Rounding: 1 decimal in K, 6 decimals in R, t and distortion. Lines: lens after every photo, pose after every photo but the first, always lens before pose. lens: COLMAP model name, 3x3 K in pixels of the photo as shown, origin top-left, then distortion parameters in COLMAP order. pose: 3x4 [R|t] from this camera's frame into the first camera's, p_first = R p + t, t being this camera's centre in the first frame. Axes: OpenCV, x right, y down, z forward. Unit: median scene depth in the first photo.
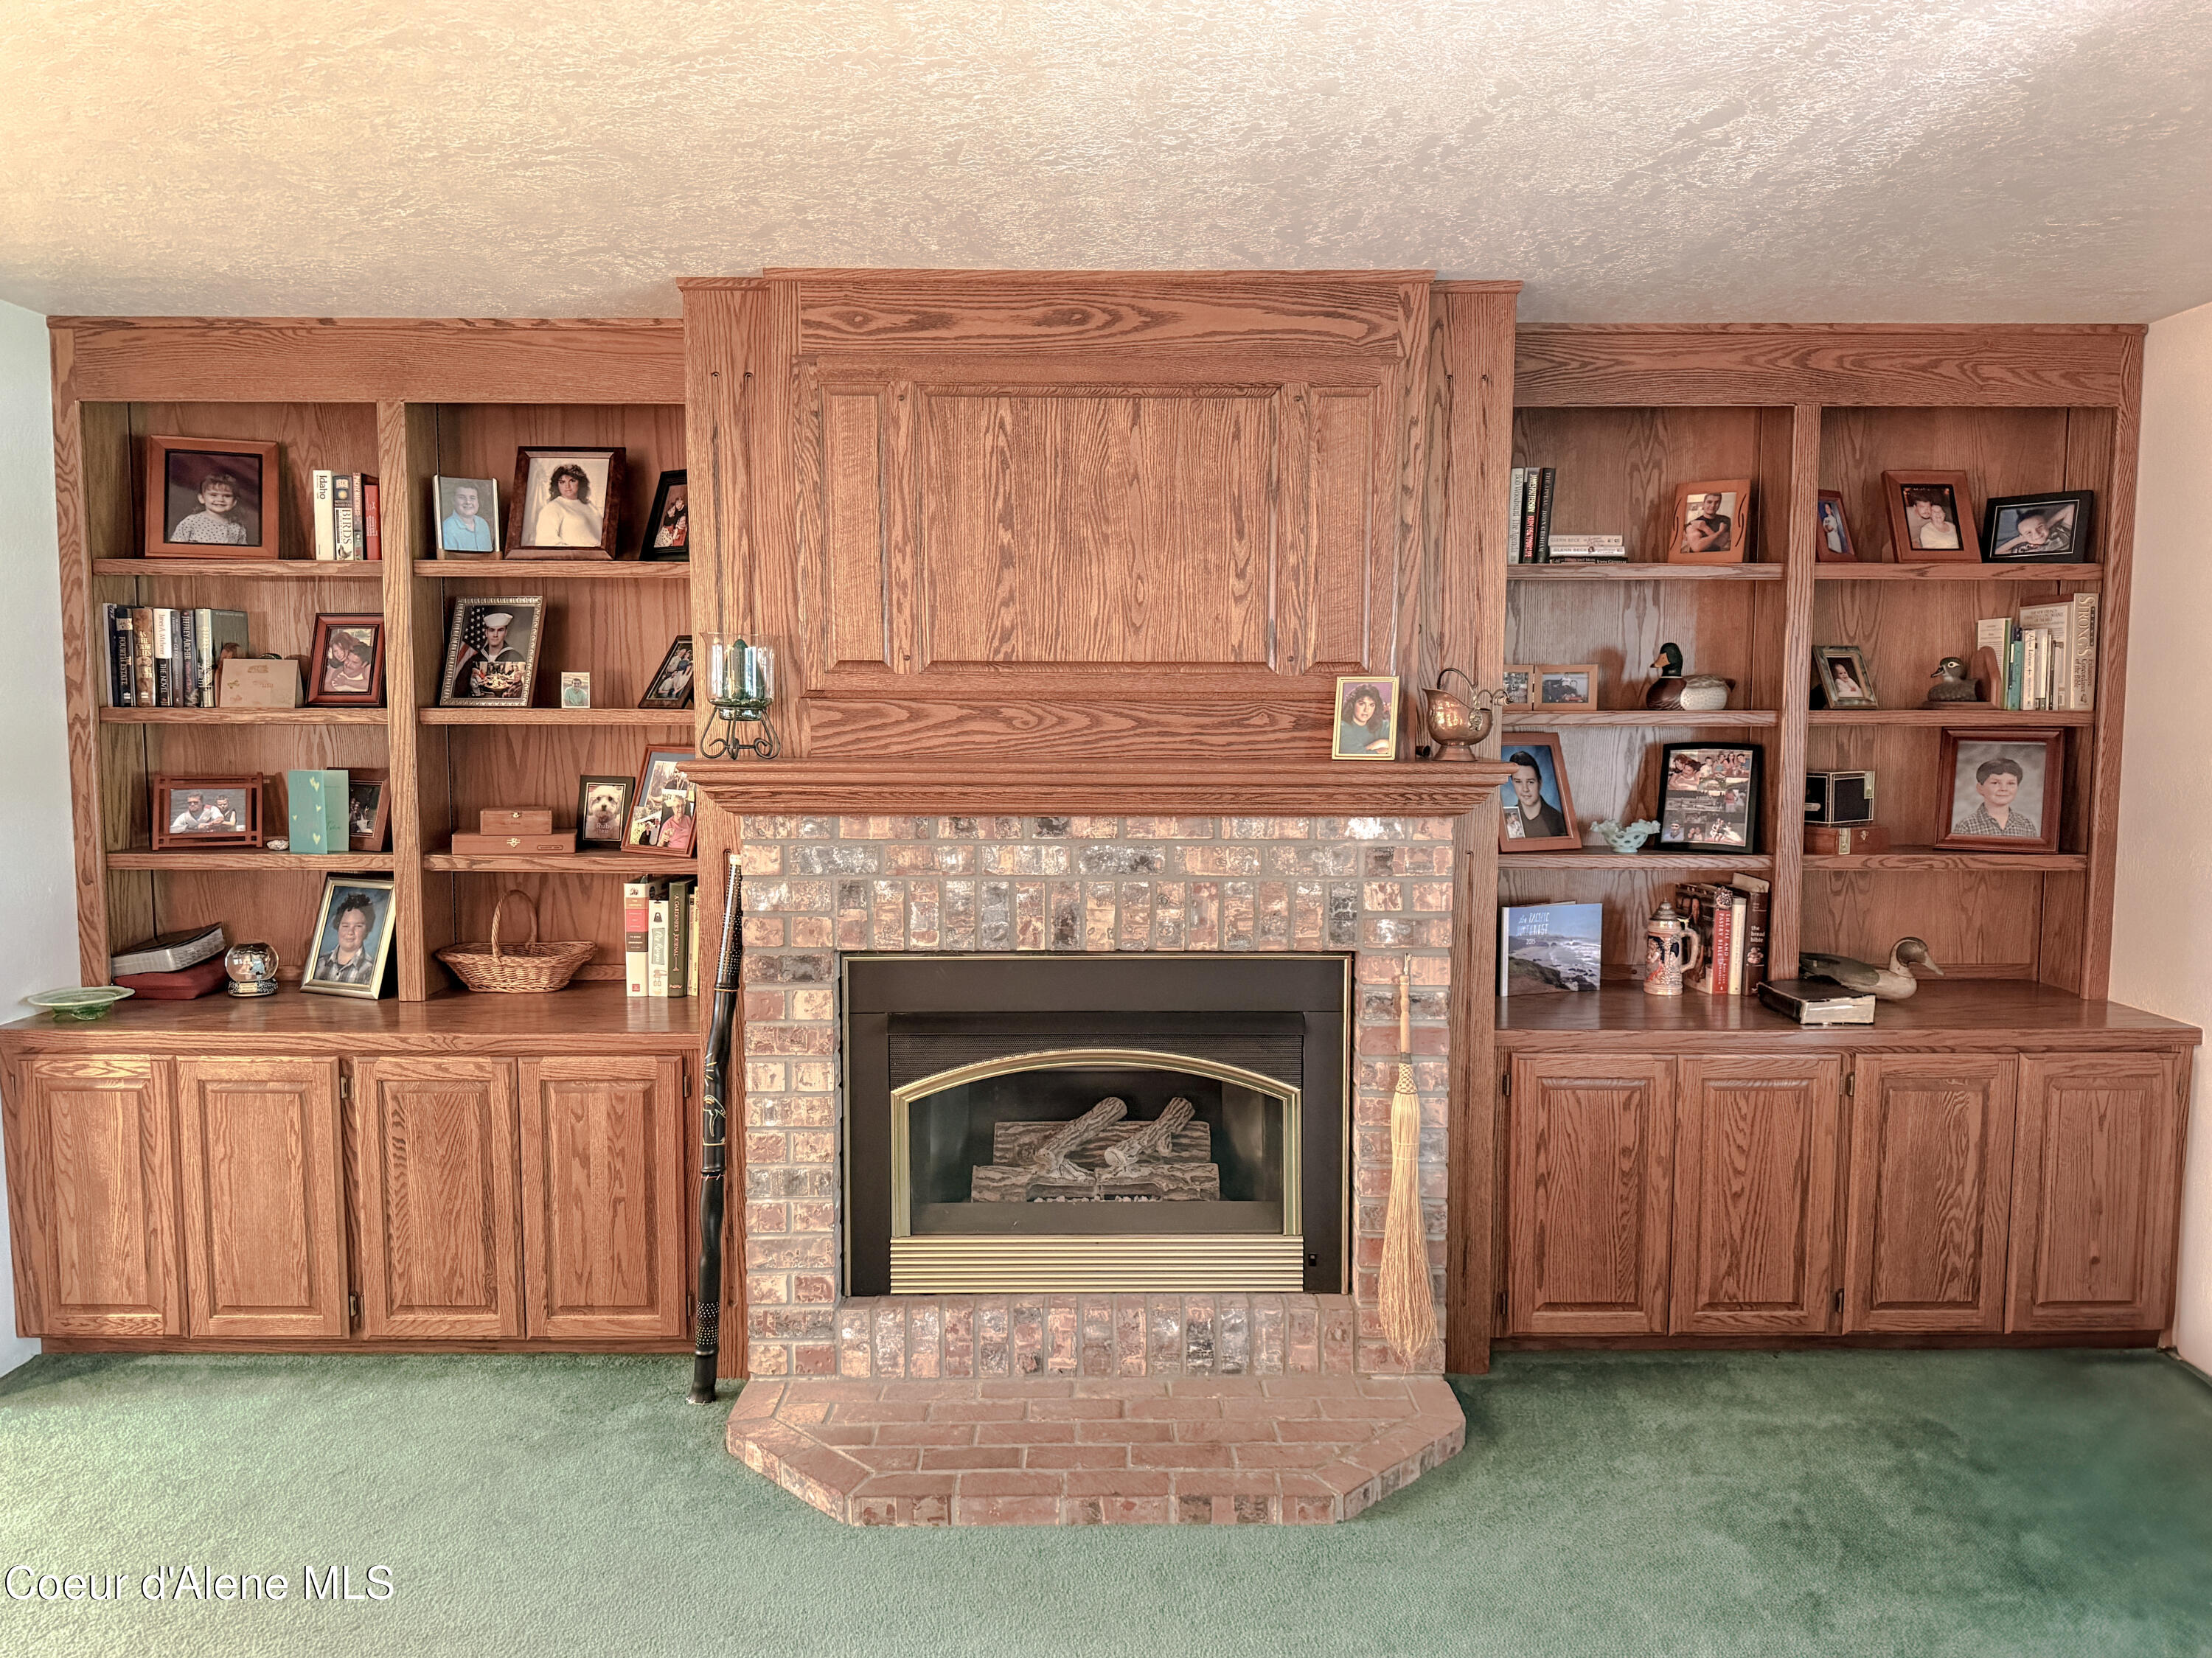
lens RADIAL K [[1529.0, 0, 1106.0], [0, 1529.0, 829.0], [0, 0, 1]] dist [0.033686, -0.001607]
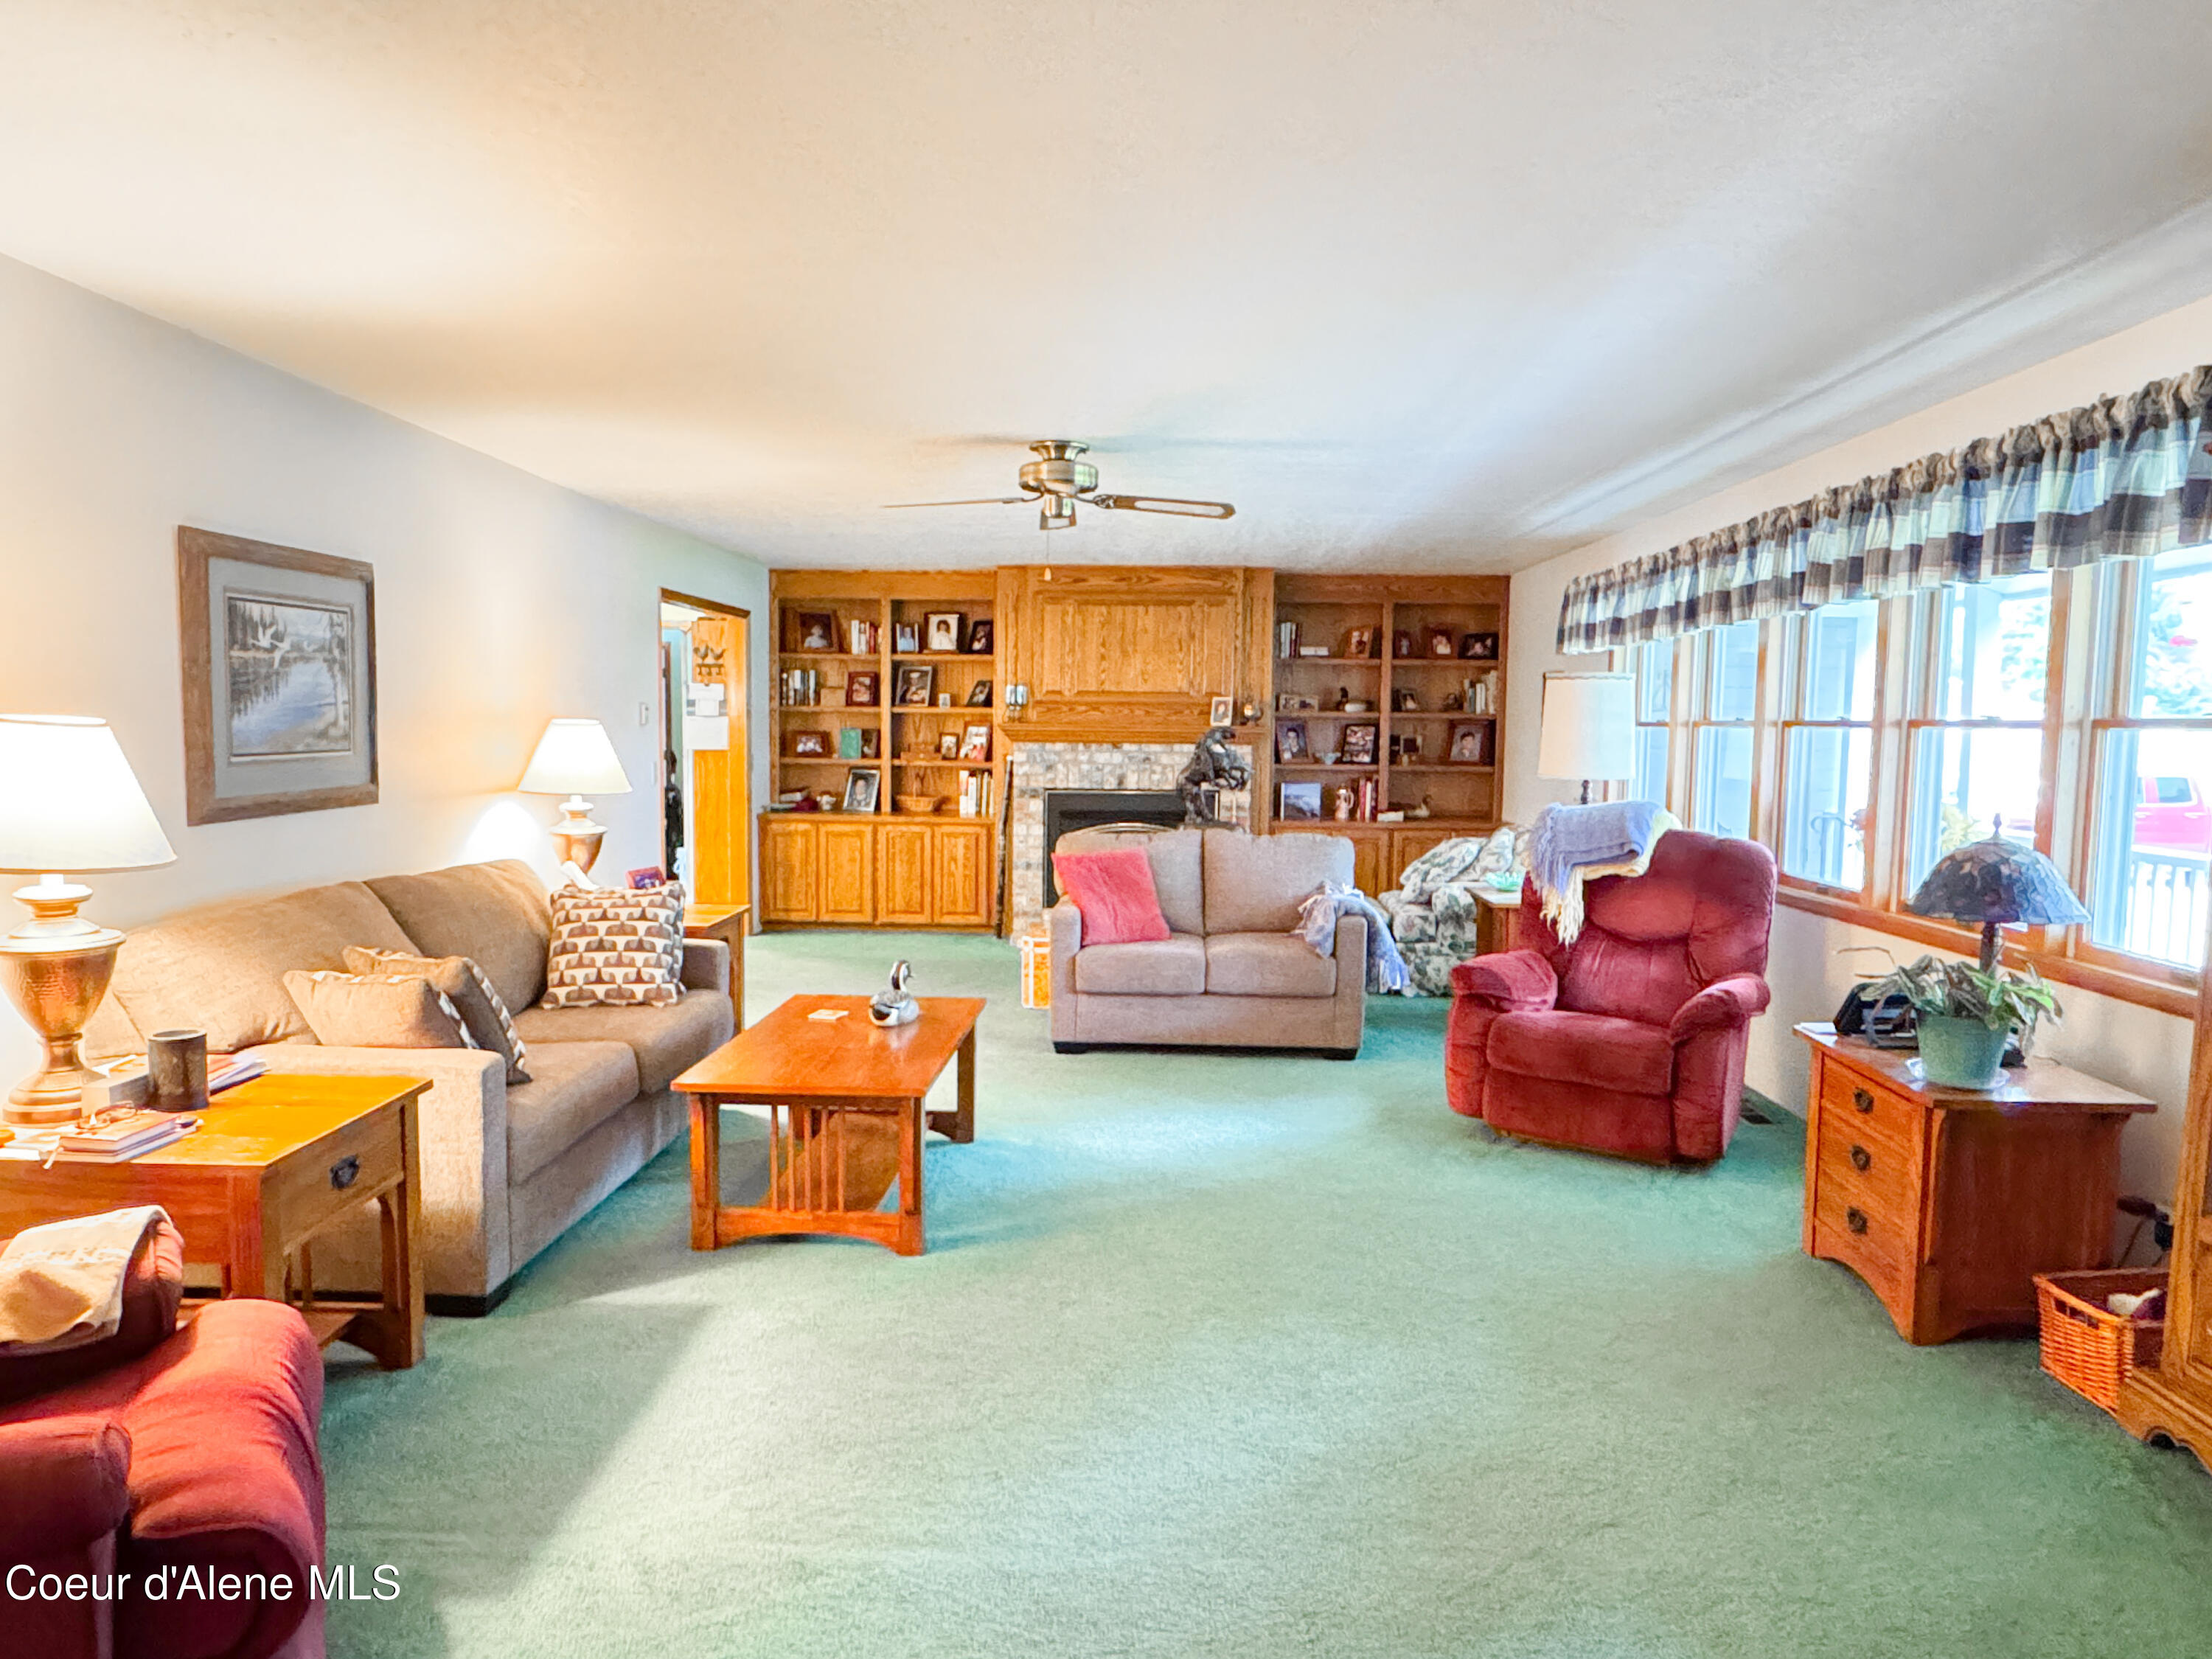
lens RADIAL K [[1321.7, 0, 1106.0], [0, 1321.7, 829.5], [0, 0, 1]] dist [-0.001286, -0.000257]
pose [[0.999300, 0.012573, -0.035237, 0.033748], [-0.012783, 0.999902, -0.005748, 0.162422], [0.035161, 0.006195, 0.999362, -1.467340]]
